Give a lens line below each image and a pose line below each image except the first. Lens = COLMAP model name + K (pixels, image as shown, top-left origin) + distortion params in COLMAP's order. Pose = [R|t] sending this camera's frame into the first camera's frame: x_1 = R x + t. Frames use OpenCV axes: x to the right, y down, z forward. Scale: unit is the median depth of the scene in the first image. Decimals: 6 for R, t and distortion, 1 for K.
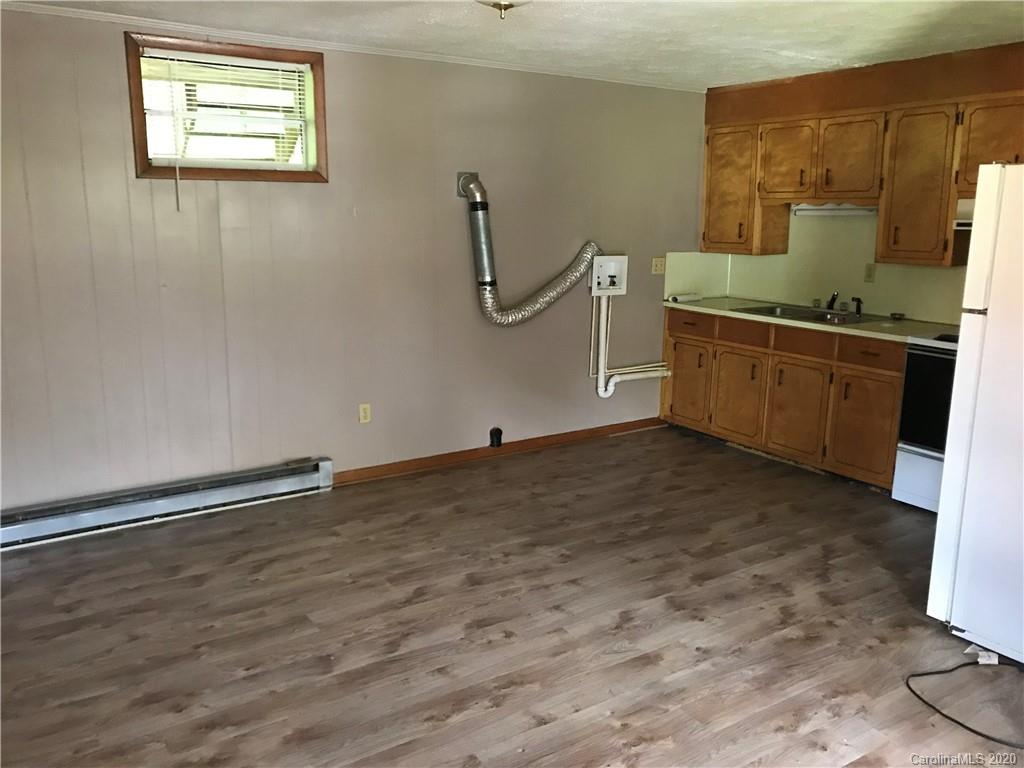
lens RADIAL K [[831.8, 0, 512.0], [0, 831.8, 384.0], [0, 0, 1]] dist [0.031152, -0.003335]
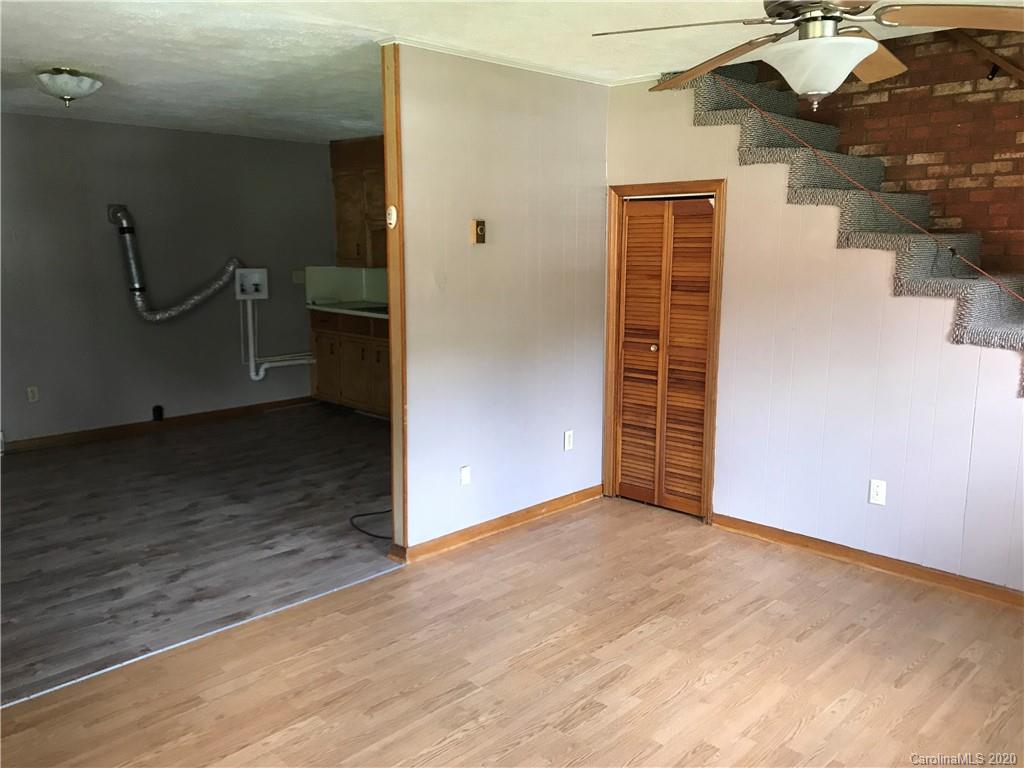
lens RADIAL K [[844.0, 0, 512.0], [0, 844.0, 384.0], [0, 0, 1]] dist [0.015287, 0.010103]
pose [[0.975927, -0.041160, 0.214180, 0.249238], [0.048101, 0.998470, -0.027293, 0.087895], [-0.212729, 0.036938, 0.976413, -0.395317]]
